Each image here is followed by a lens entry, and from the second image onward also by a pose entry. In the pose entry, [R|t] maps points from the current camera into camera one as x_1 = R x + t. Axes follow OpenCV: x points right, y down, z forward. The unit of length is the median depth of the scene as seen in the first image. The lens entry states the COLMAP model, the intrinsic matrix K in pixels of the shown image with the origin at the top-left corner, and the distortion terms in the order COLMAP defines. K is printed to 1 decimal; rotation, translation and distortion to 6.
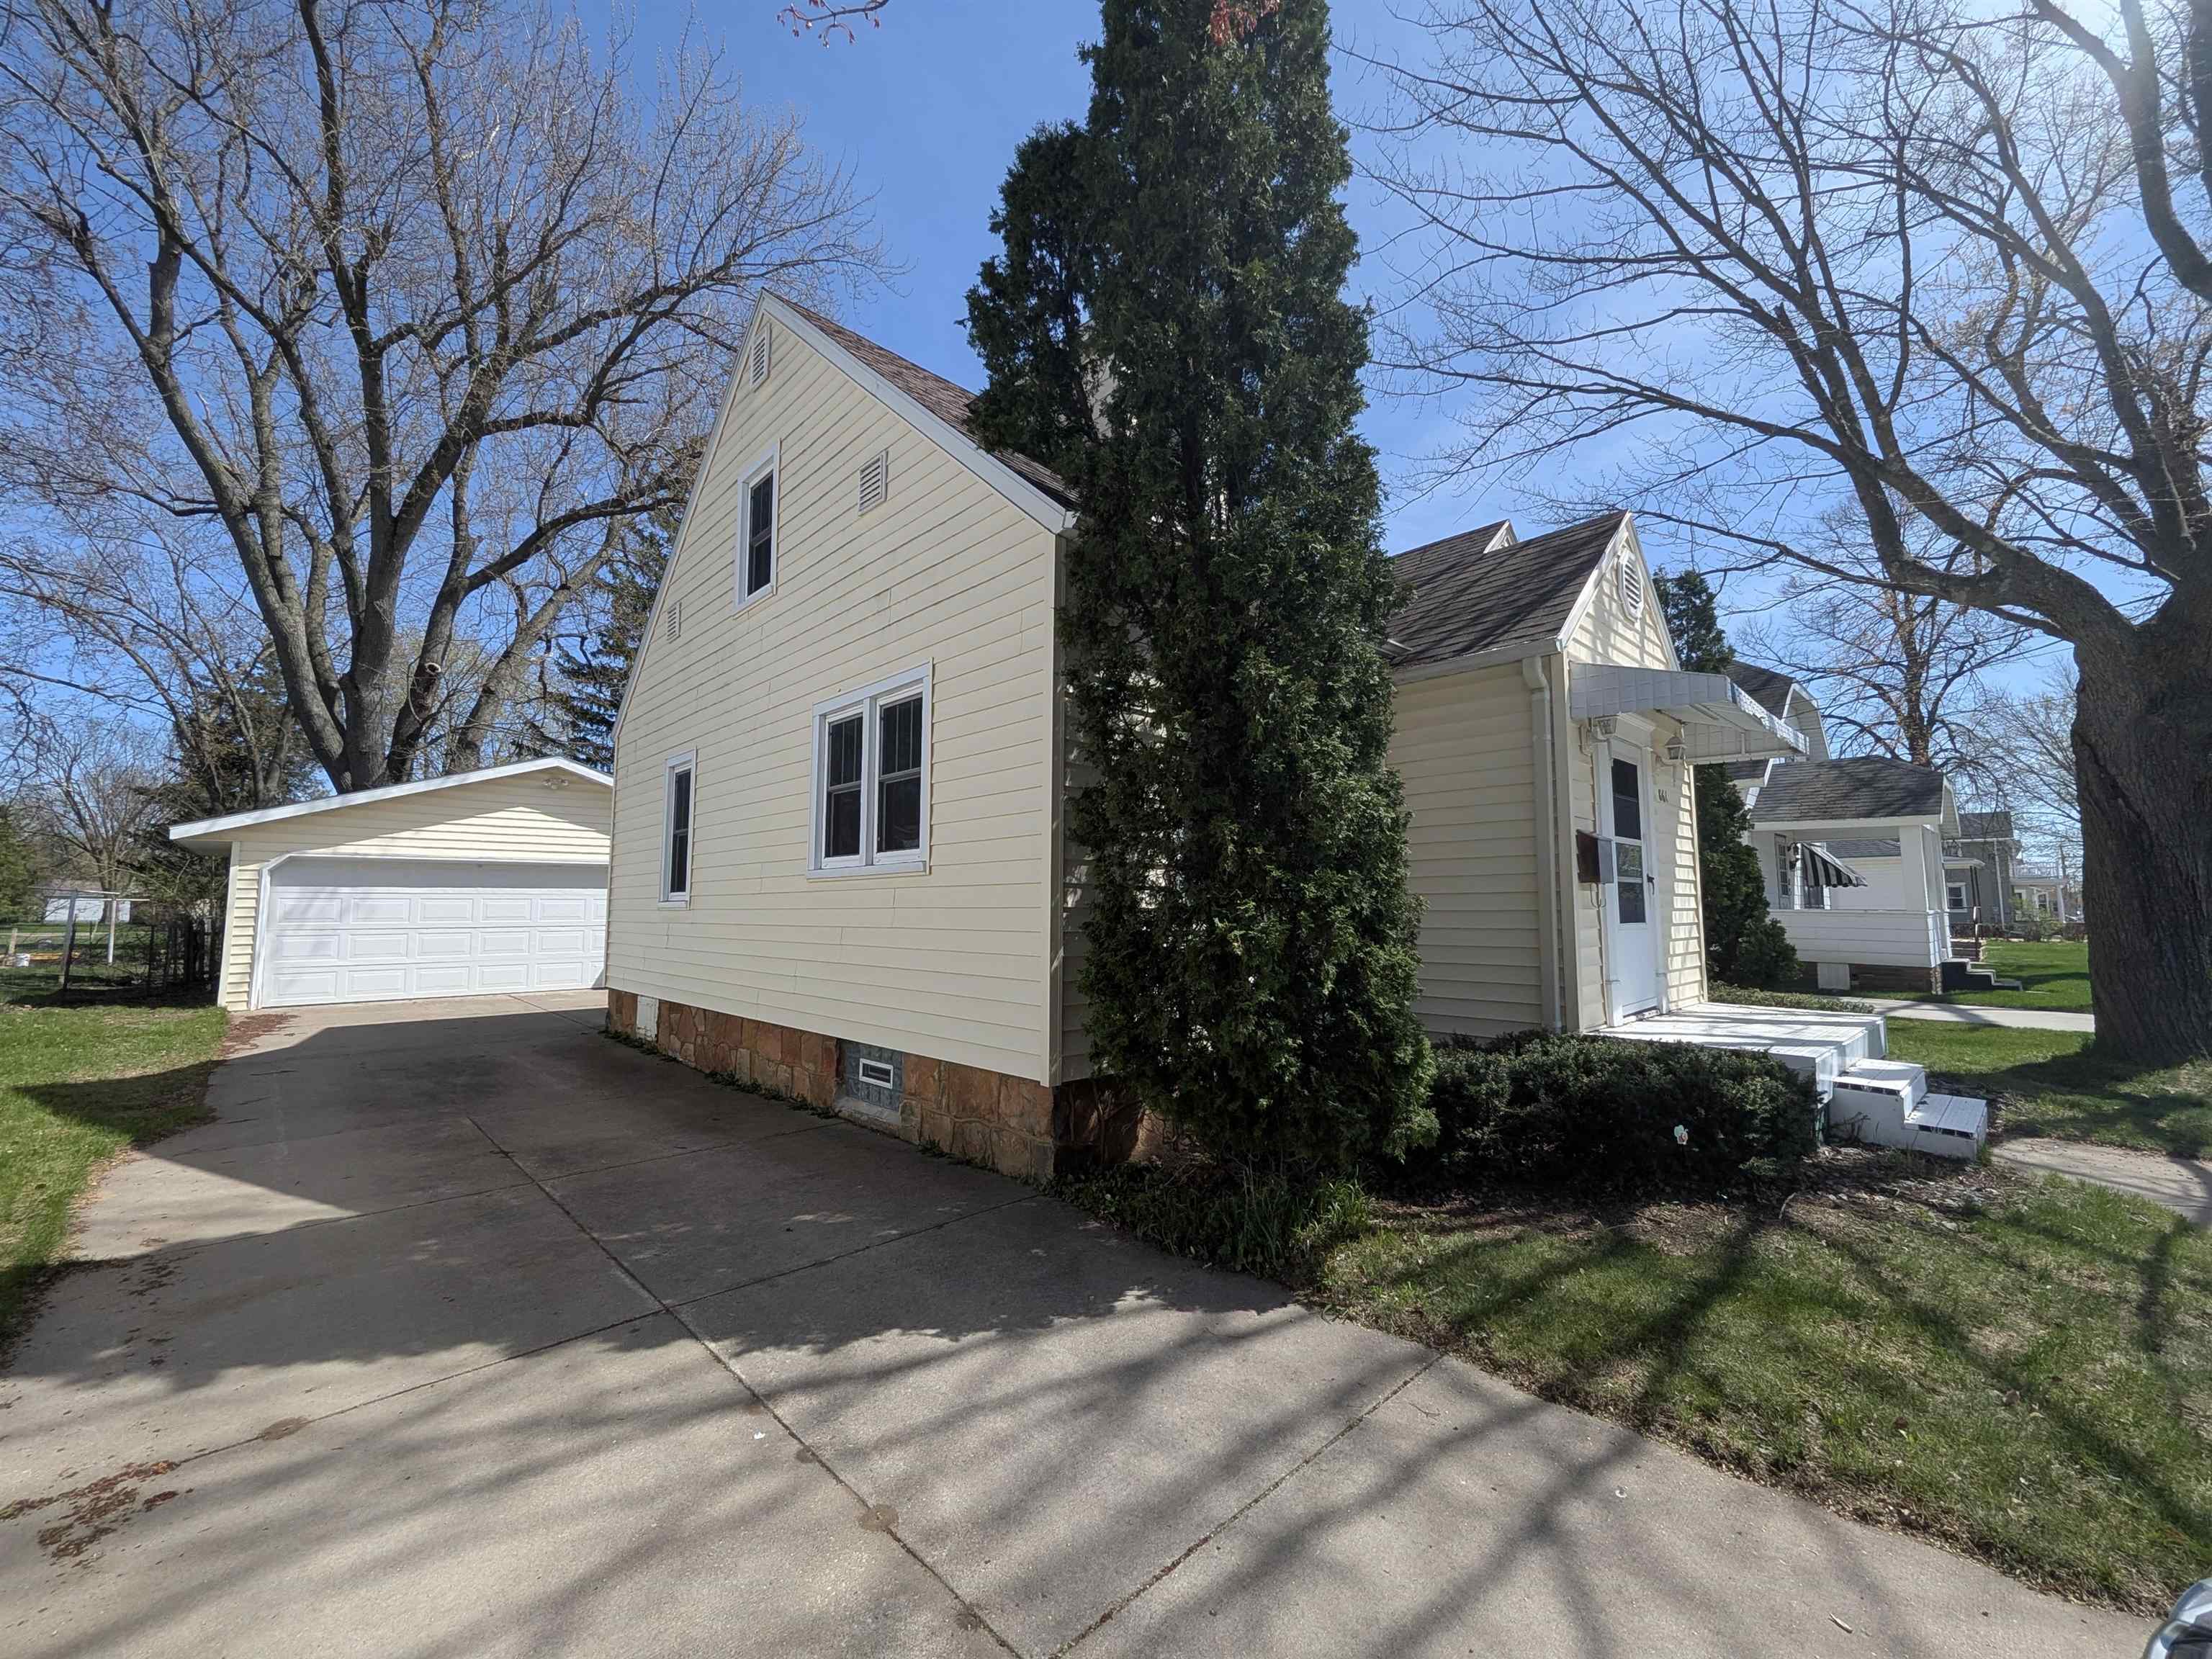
lens RADIAL K [[889.1, 0, 1120.0], [0, 889.1, 830.5], [0, 0, 1]] dist [0.002061, 0.001470]
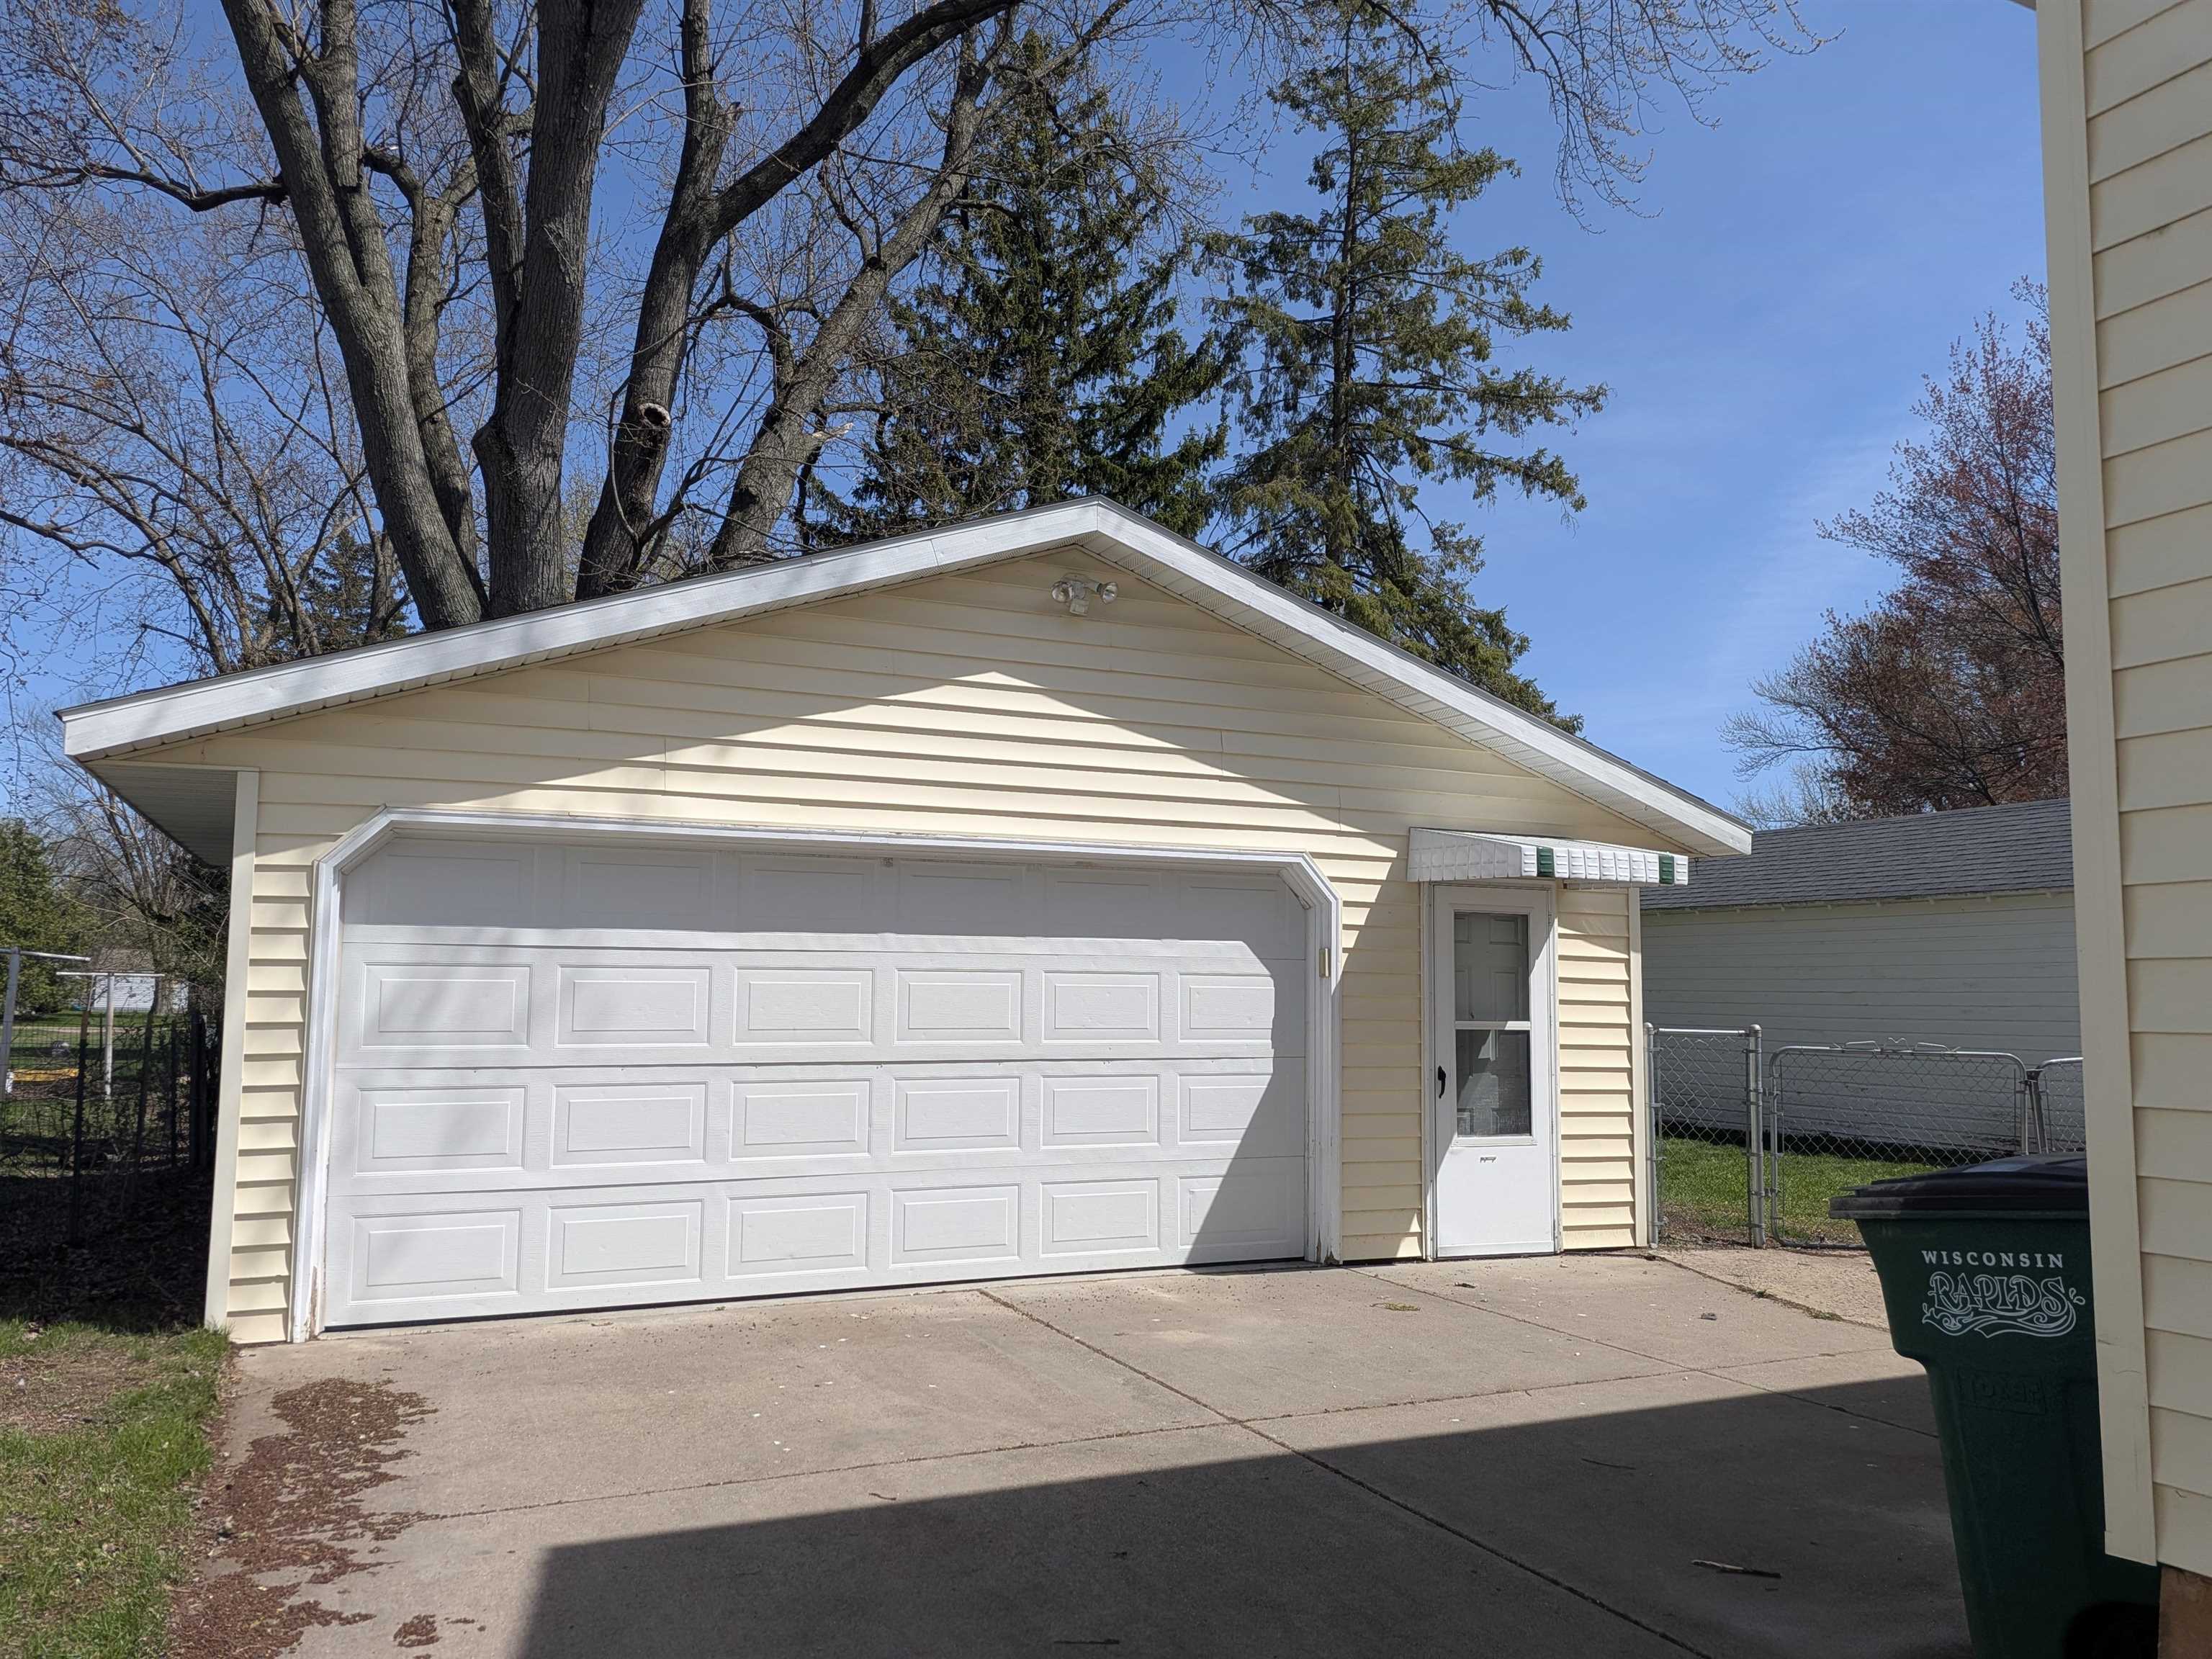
lens RADIAL K [[1604.7, 0, 1094.6], [0, 1604.7, 841.3], [0, 0, 1]] dist [0.054865, -0.079729]
pose [[0.944866, -0.024848, -0.326514, -0.367082], [0.021213, 0.999667, -0.014688, 0.033430], [0.326770, 0.006951, 0.945078, 0.390175]]
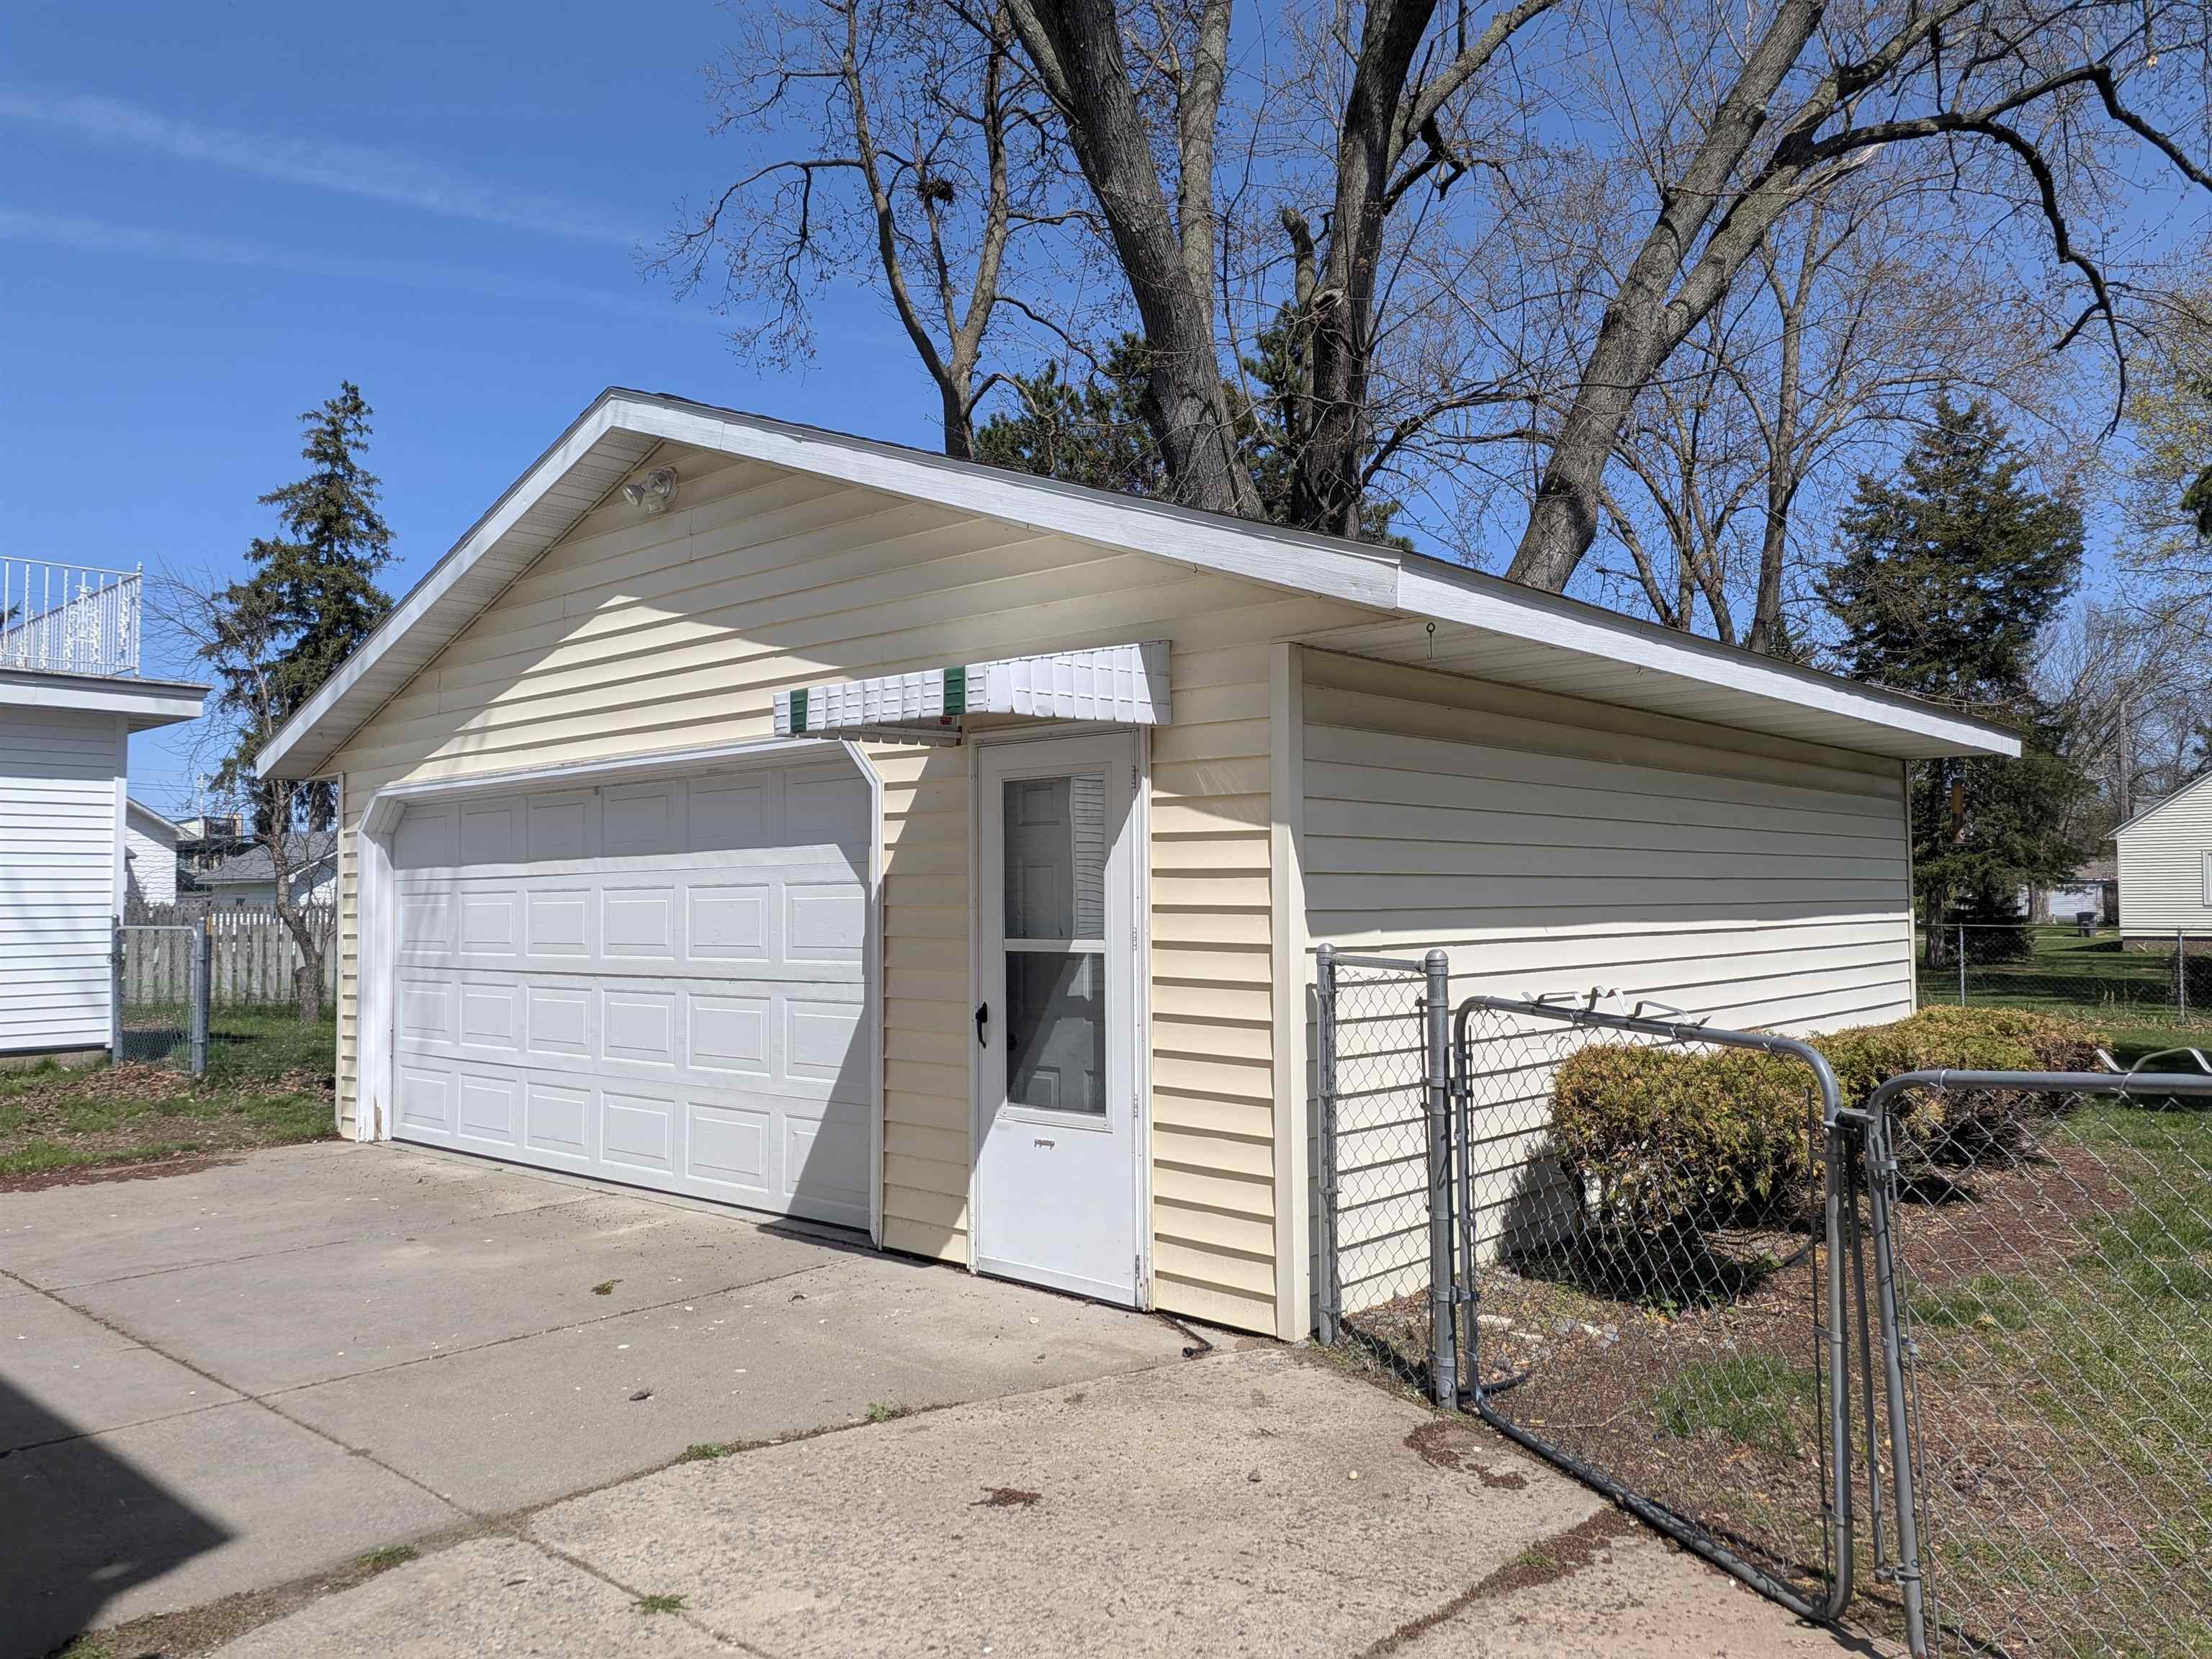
lens RADIAL K [[1604.7, 0, 1083.8], [0, 1604.7, 836.3], [0, 0, 1]] dist [0.054865, -0.079729]
pose [[0.072066, -0.046253, -0.996327, -0.083384], [0.095409, 0.994663, -0.039275, 0.076846], [0.992826, -0.092228, 0.076094, 0.885945]]
